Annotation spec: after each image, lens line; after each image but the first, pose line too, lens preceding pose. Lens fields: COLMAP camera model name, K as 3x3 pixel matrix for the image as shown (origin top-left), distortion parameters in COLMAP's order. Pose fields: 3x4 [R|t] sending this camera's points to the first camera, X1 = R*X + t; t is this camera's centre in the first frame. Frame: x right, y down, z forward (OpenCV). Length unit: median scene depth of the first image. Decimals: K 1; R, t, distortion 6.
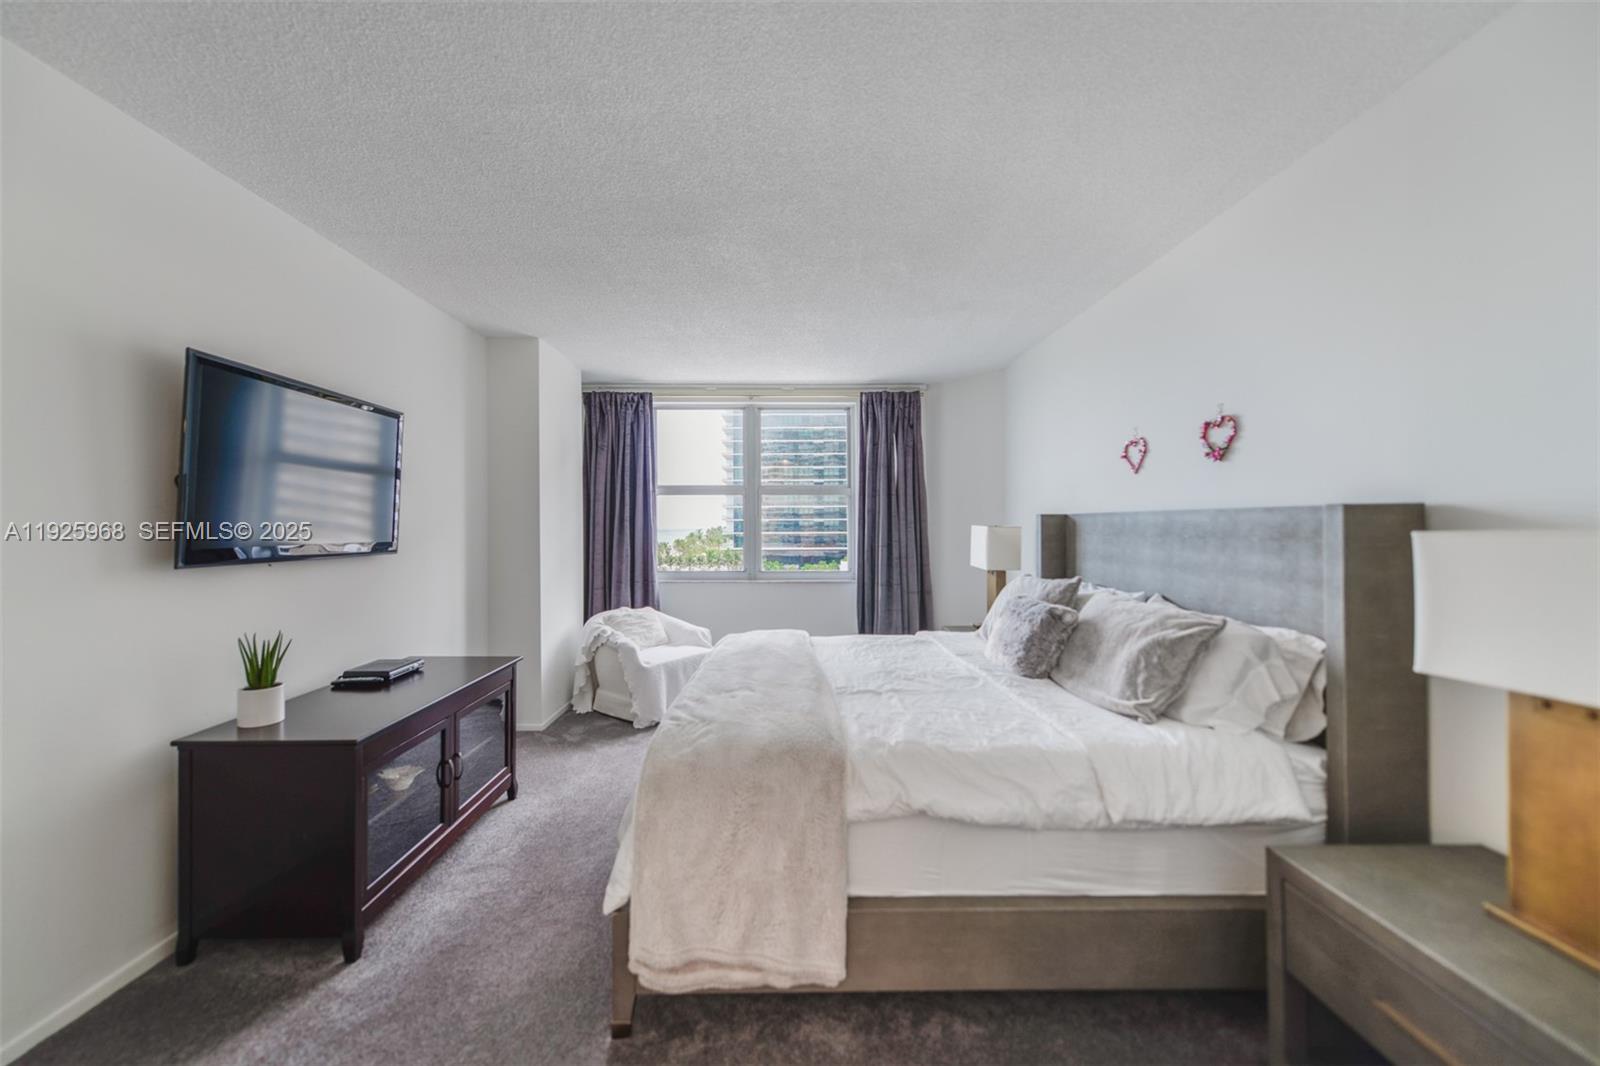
lens RADIAL K [[631.5, 0, 798.9], [0, 631.5, 528.2], [0, 0, 1]] dist [0.001837, 0.000010]
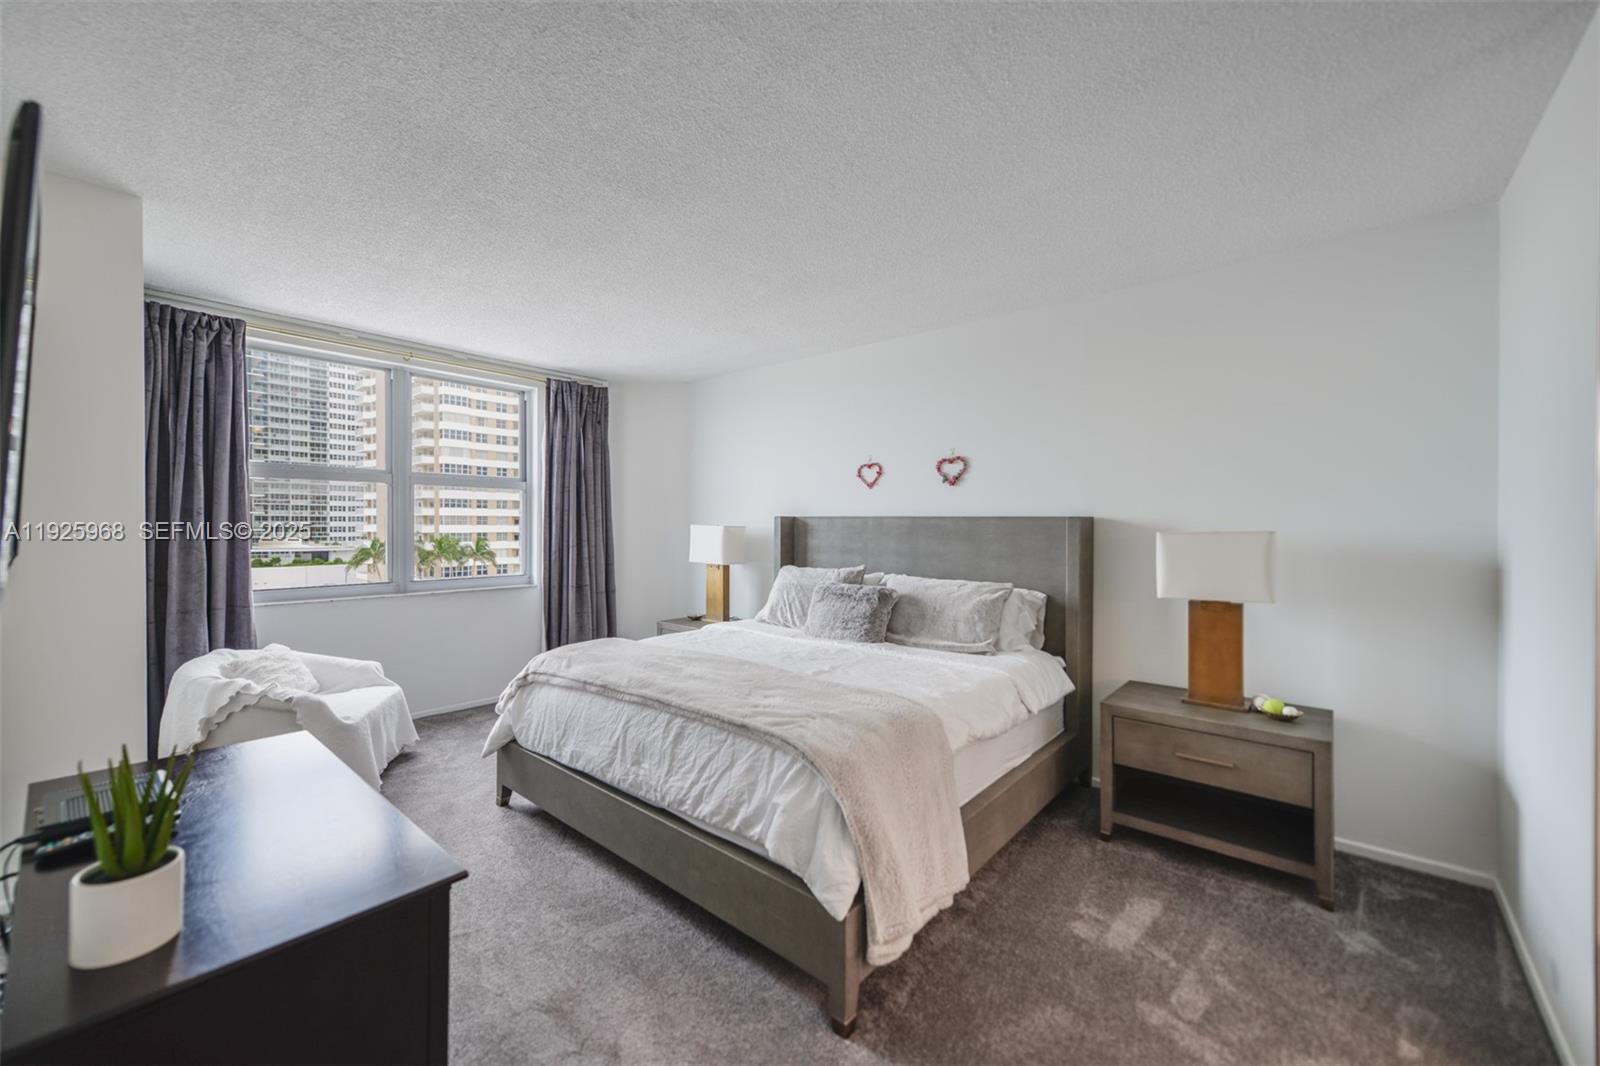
lens RADIAL K [[631.5, 0, 798.9], [0, 631.5, 528.2], [0, 0, 1]] dist [0.001837, 0.000010]
pose [[0.661111, 0.001207, 0.750287, -0.364787], [-0.004763, 0.999985, 0.002588, -0.002373], [-0.750273, -0.005285, 0.661107, 0.130485]]
